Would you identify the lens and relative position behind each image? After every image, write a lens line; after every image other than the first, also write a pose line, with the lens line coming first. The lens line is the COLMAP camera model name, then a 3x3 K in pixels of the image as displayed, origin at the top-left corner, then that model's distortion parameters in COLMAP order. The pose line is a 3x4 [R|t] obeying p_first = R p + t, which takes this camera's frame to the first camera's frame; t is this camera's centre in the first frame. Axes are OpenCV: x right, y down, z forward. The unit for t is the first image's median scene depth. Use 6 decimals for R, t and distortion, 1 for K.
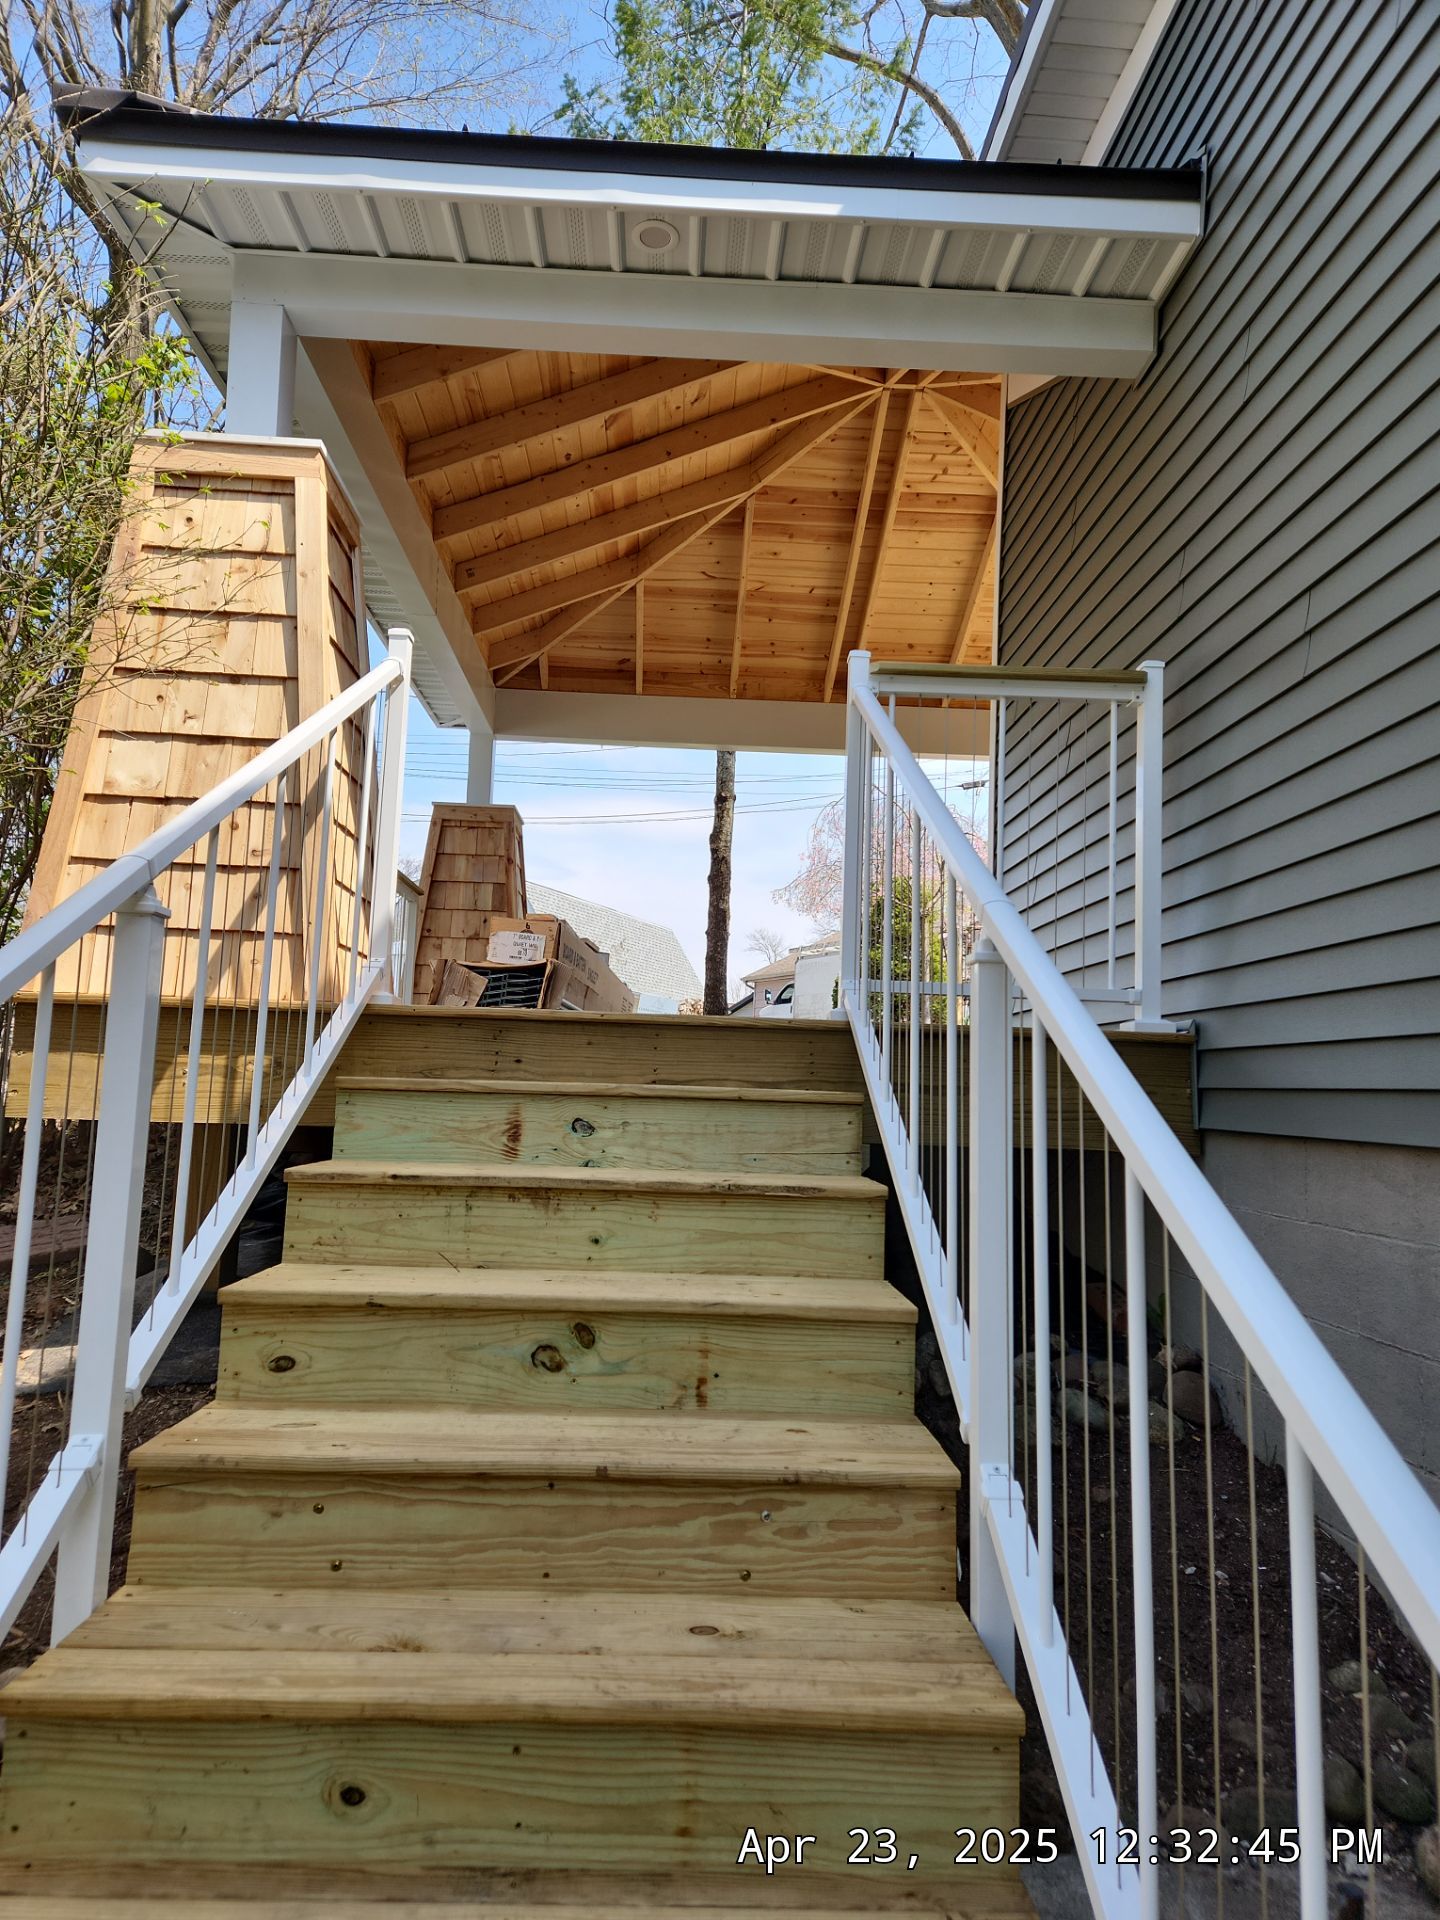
lens RADIAL K [[1281.3, 0, 706.4], [0, 1281.3, 964.0], [0, 0, 1]] dist [0.052094, -0.016012]
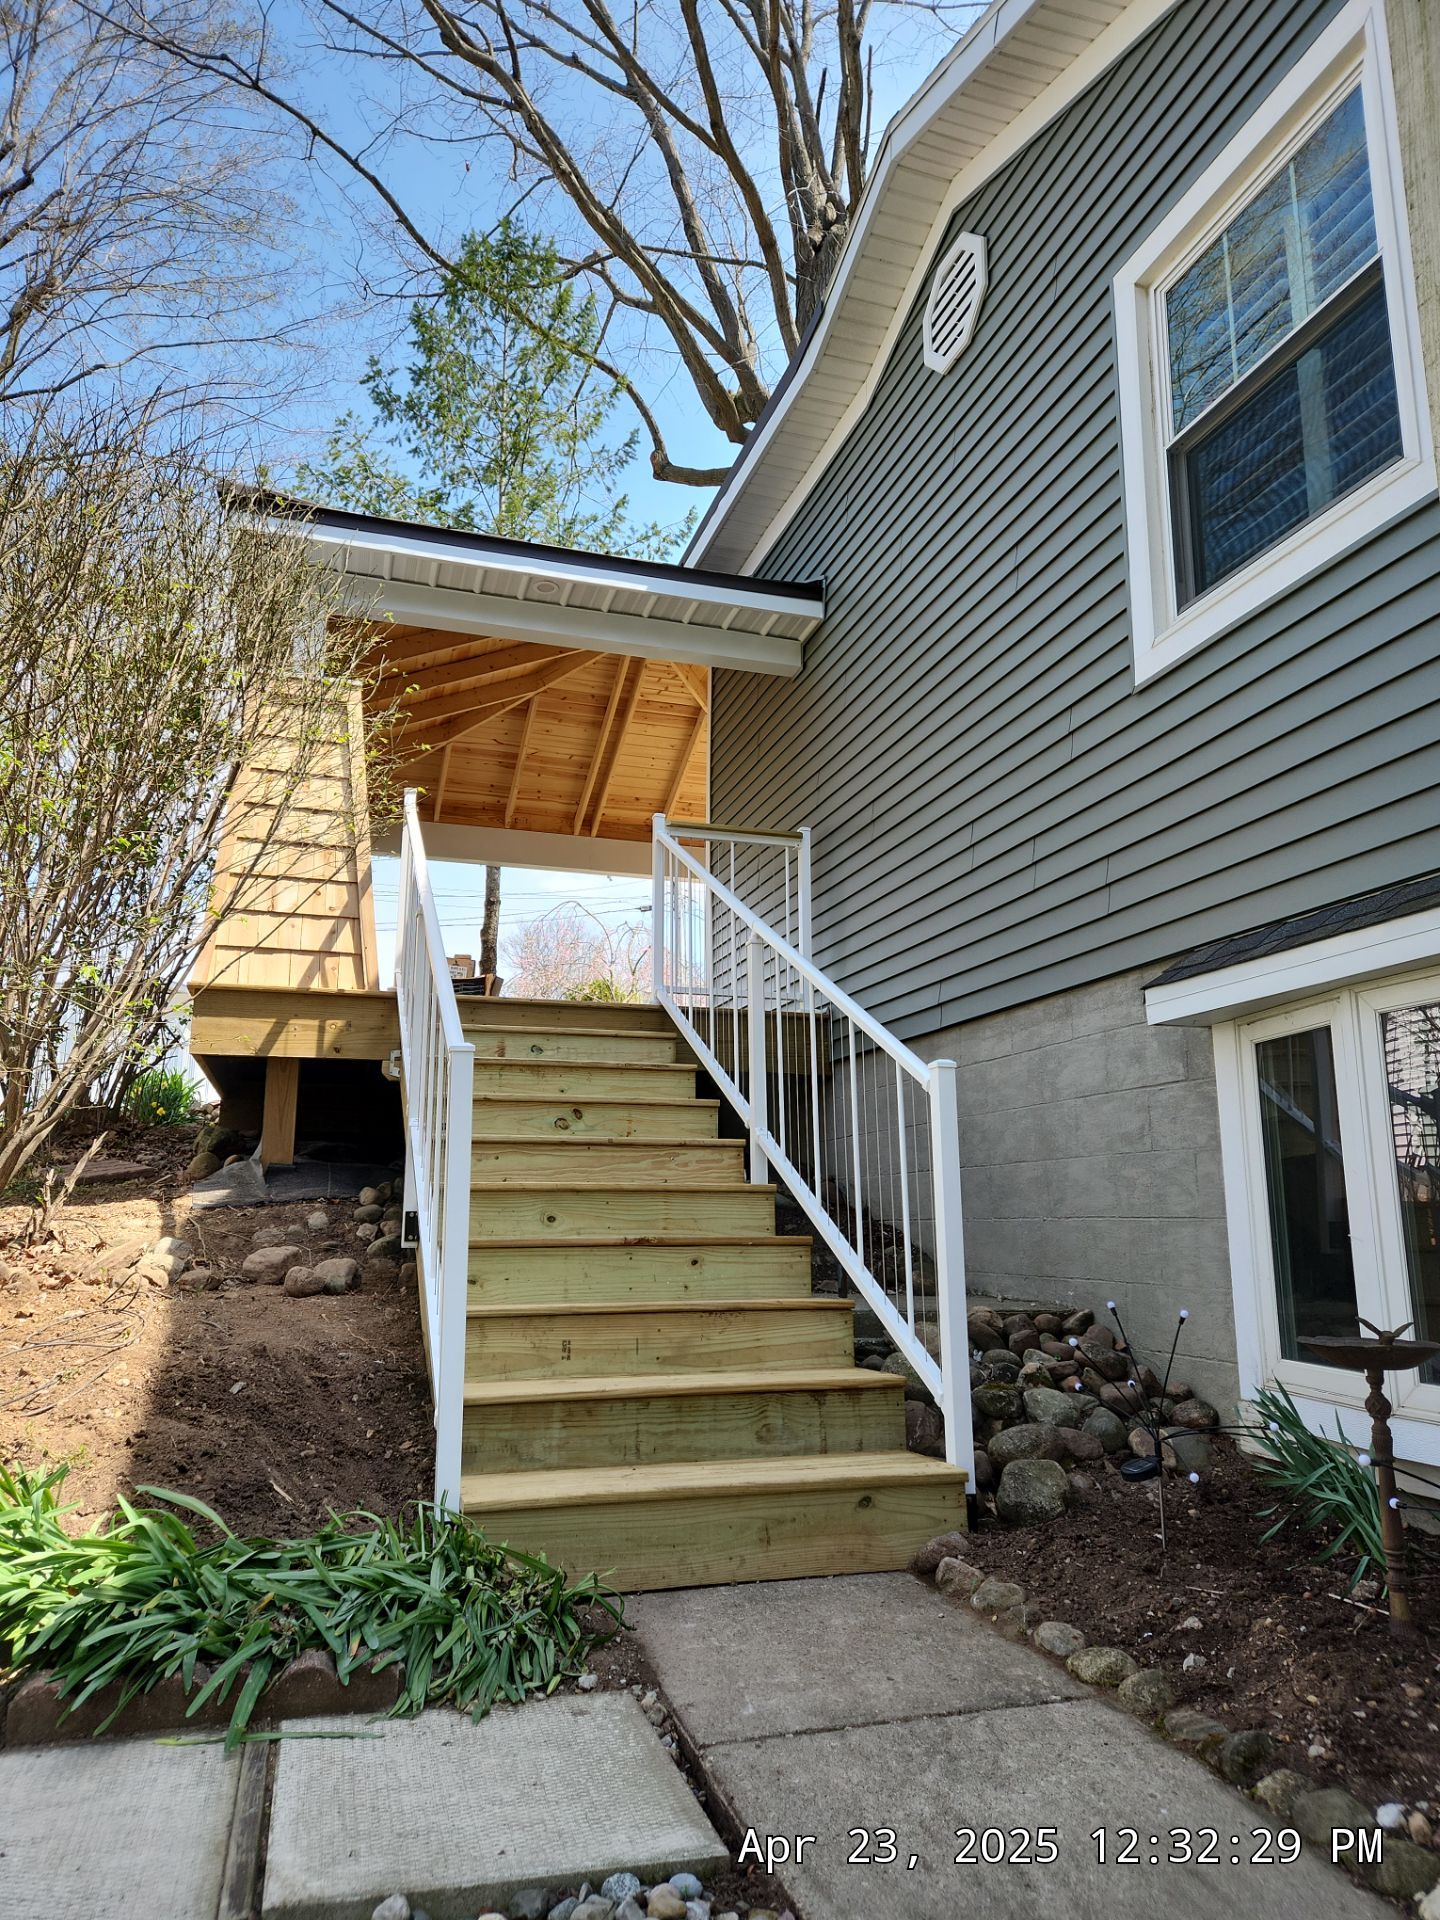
lens RADIAL K [[1281.3, 0, 722.5], [0, 1281.3, 962.7], [0, 0, 1]] dist [0.052094, -0.016012]
pose [[0.961128, 0.020323, 0.275353, -0.175555], [0.006910, 0.995204, -0.097574, 0.090657], [-0.276015, 0.095683, 0.956379, -0.461135]]
